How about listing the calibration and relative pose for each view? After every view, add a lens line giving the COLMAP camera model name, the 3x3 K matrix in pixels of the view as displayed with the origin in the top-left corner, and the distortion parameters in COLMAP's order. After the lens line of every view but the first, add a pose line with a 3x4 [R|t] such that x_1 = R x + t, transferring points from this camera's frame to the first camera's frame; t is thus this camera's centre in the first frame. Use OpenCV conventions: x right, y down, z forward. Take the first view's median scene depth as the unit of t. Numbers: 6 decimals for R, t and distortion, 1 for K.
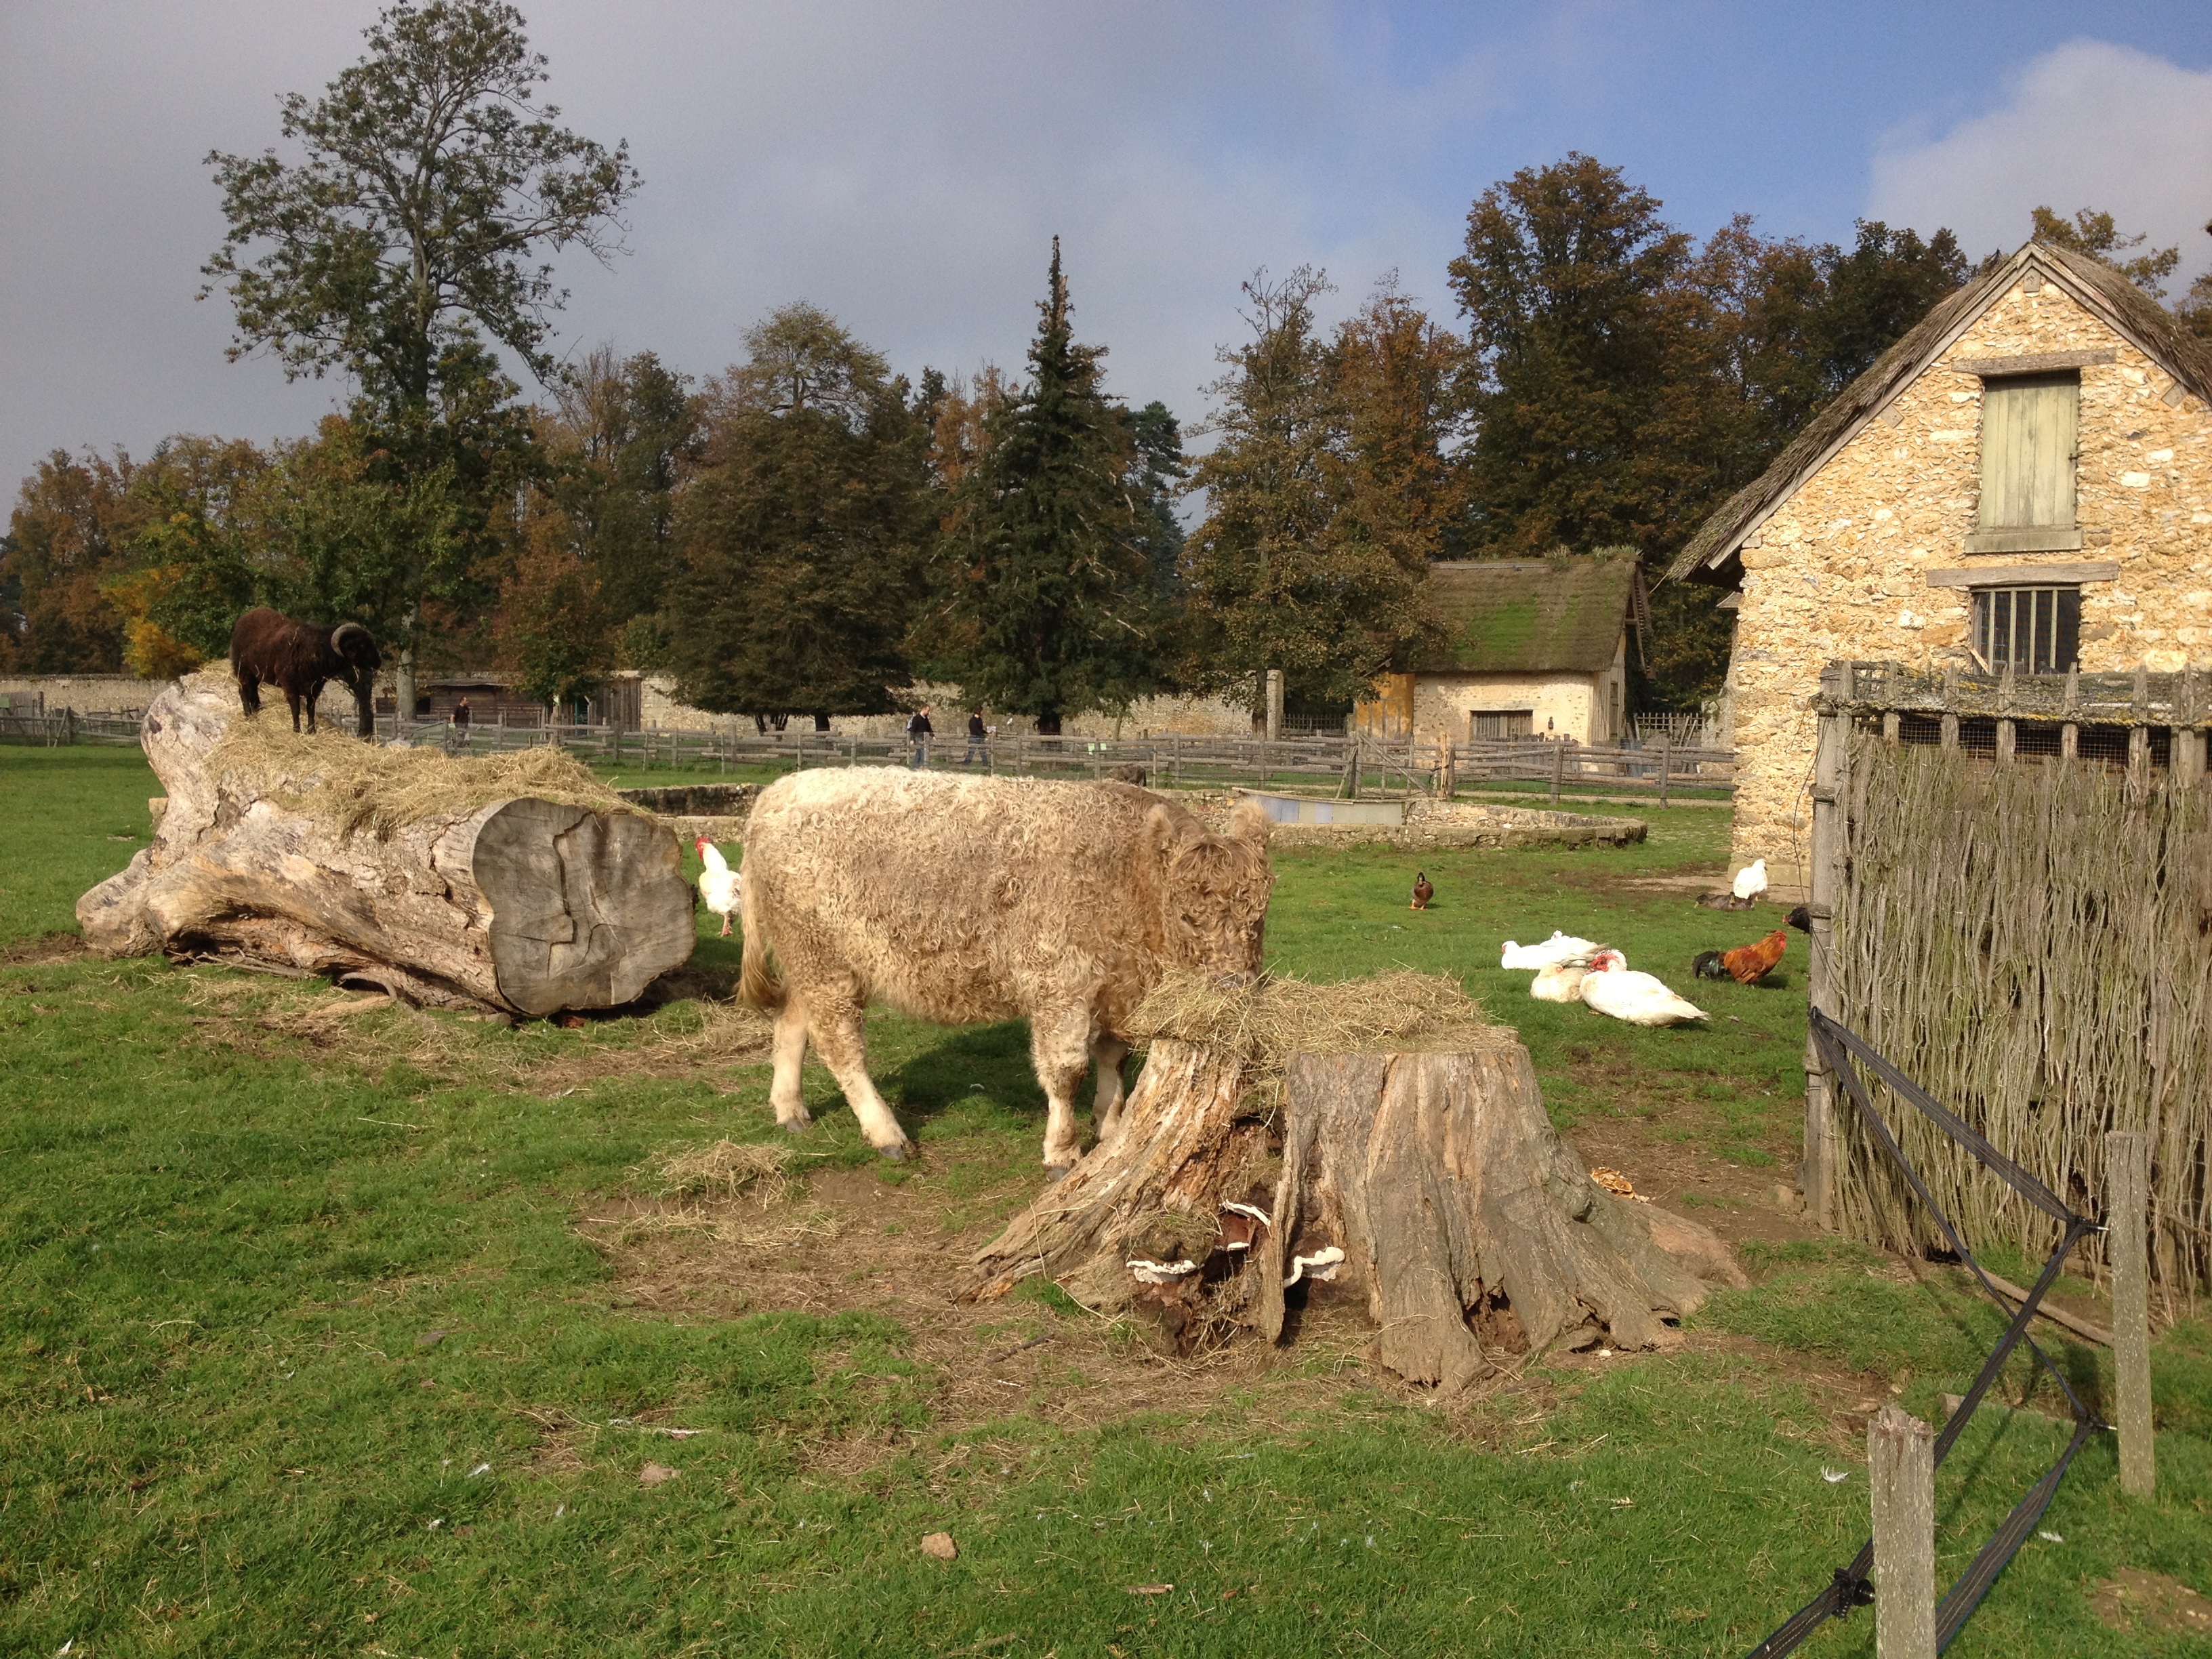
lens RADIAL K [[2120.7, 0, 1042.8], [0, 2120.7, 848.0], [0, 0, 1]] dist [0.021744, 0.000000]
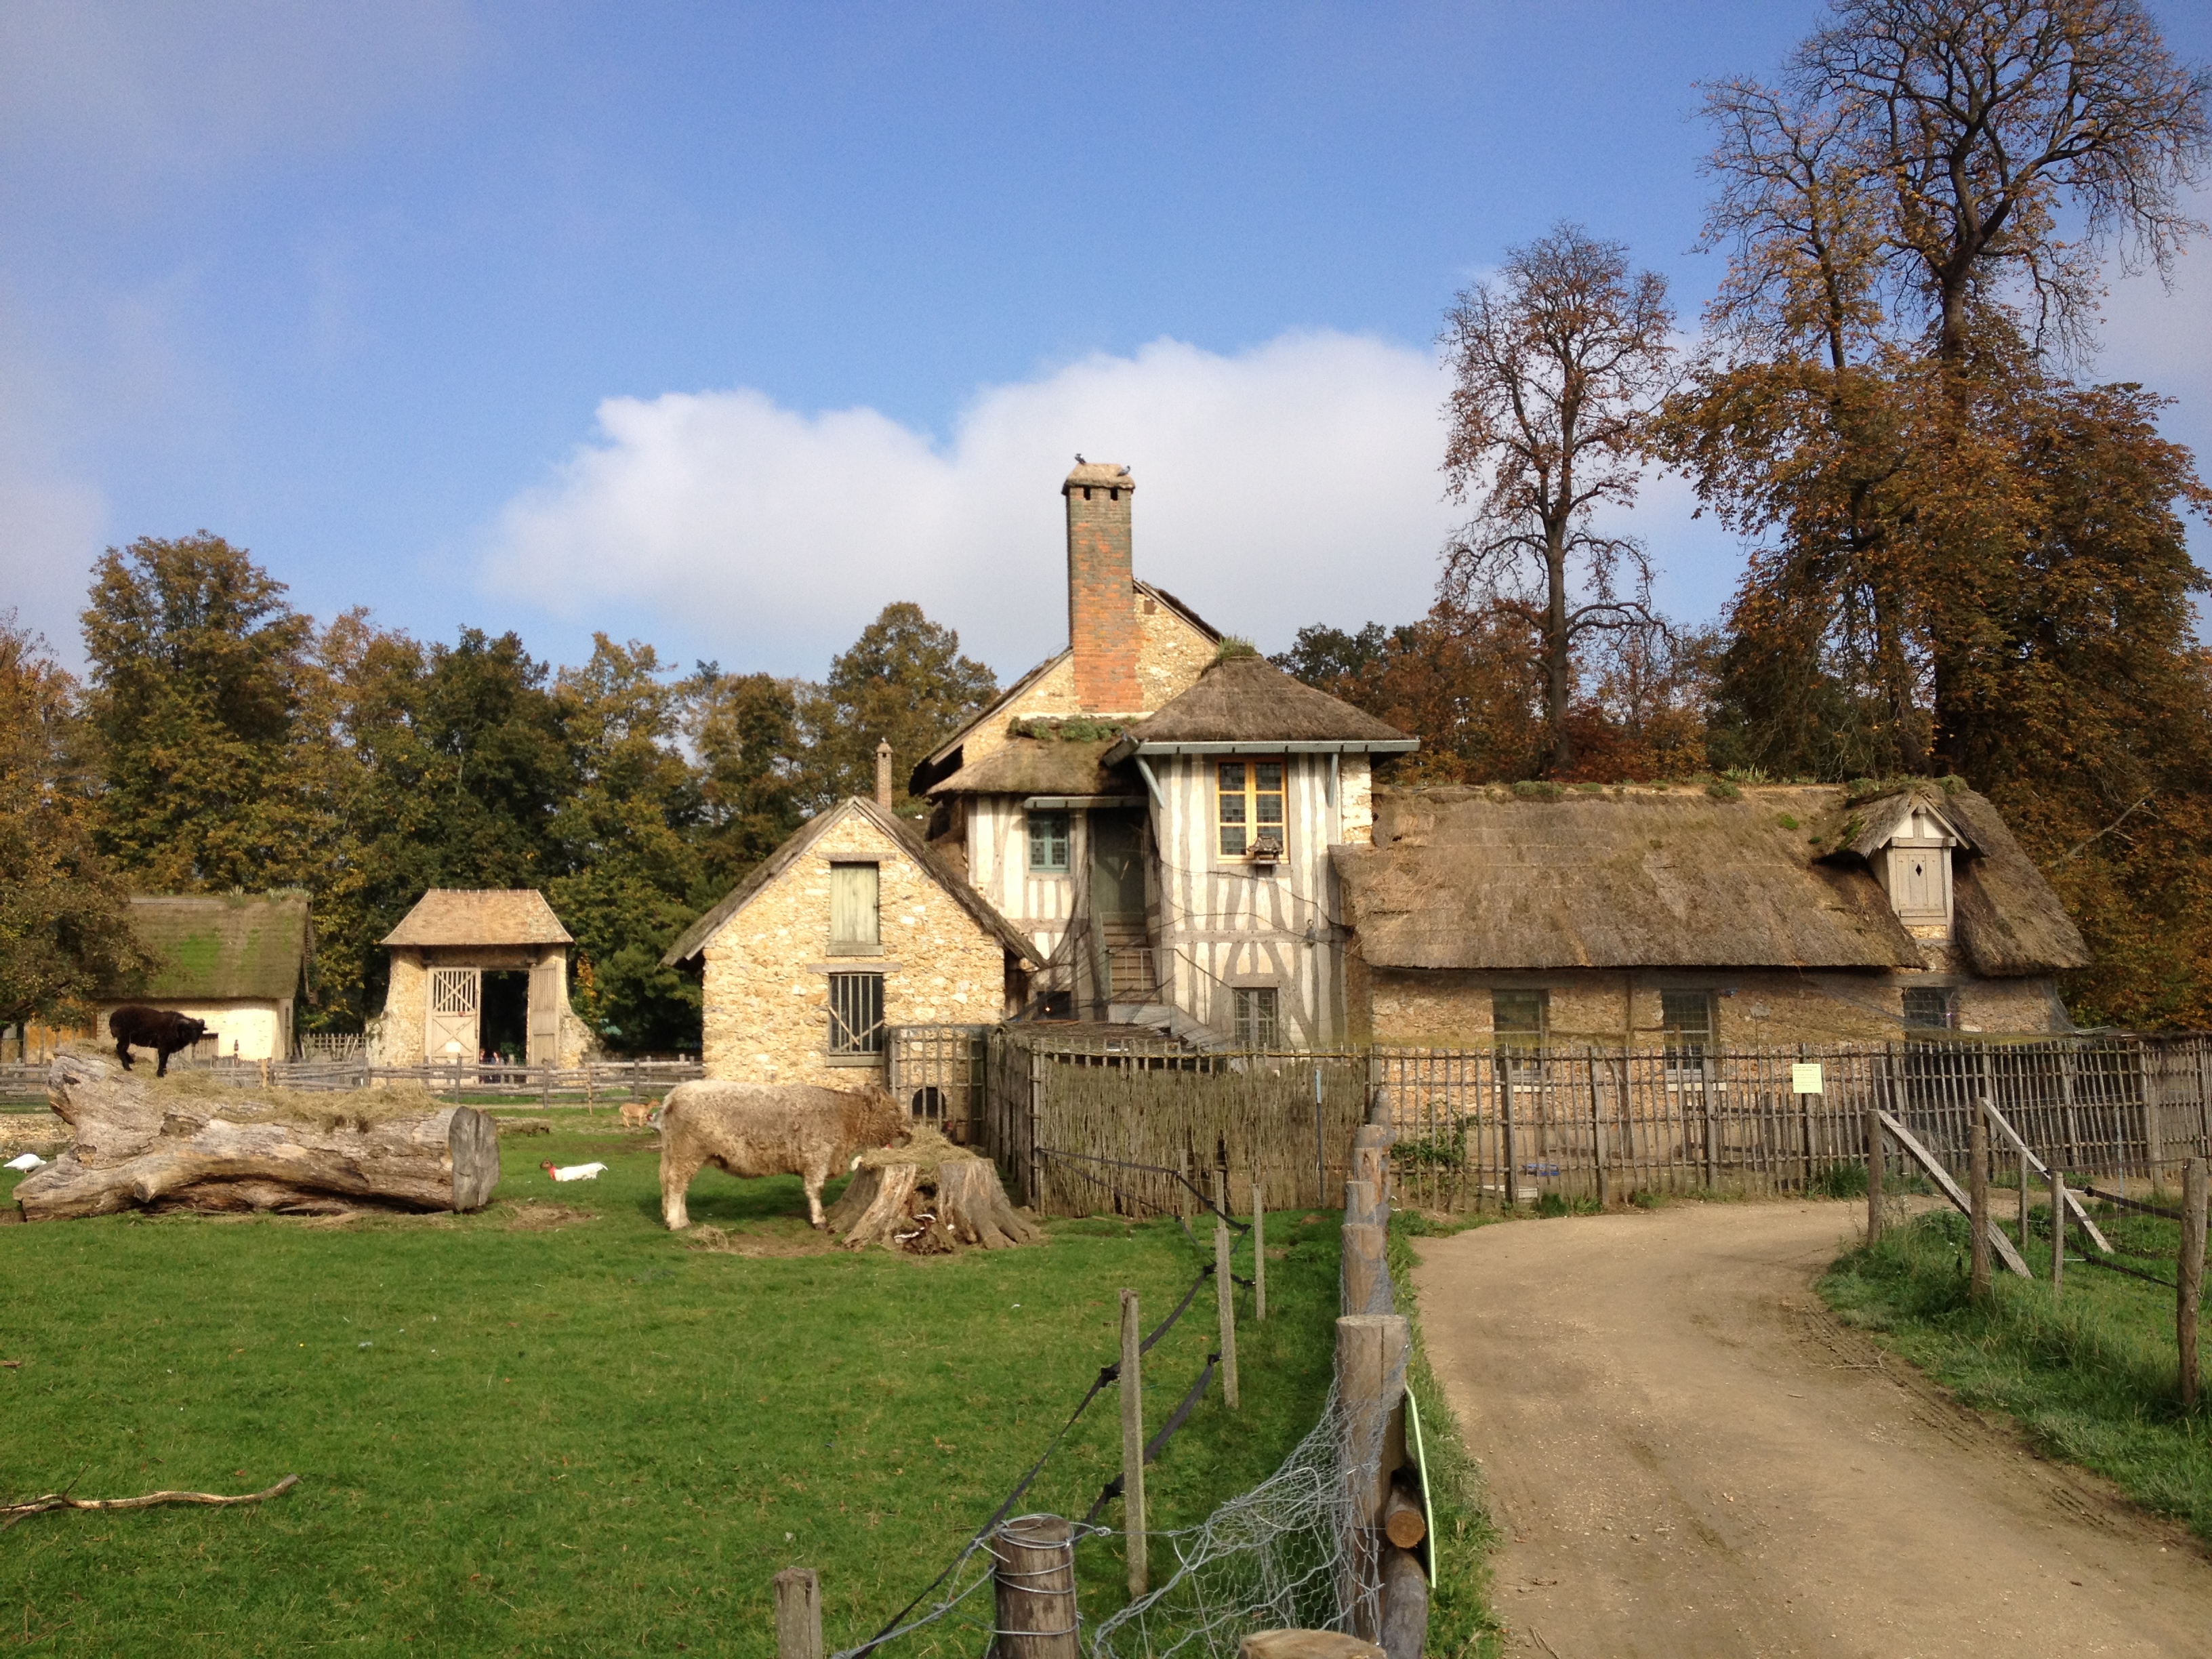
lens RADIAL K [[2237.2, 0, 1091.5], [0, 2237.2, 823.2], [0, 0, 1]] dist [-0.003278, 0.000000]
pose [[0.747243, 0.041042, 0.663283, -0.213229], [0.059181, 0.990016, -0.127932, 0.003251], [-0.661911, 0.134850, 0.737353, -0.186296]]
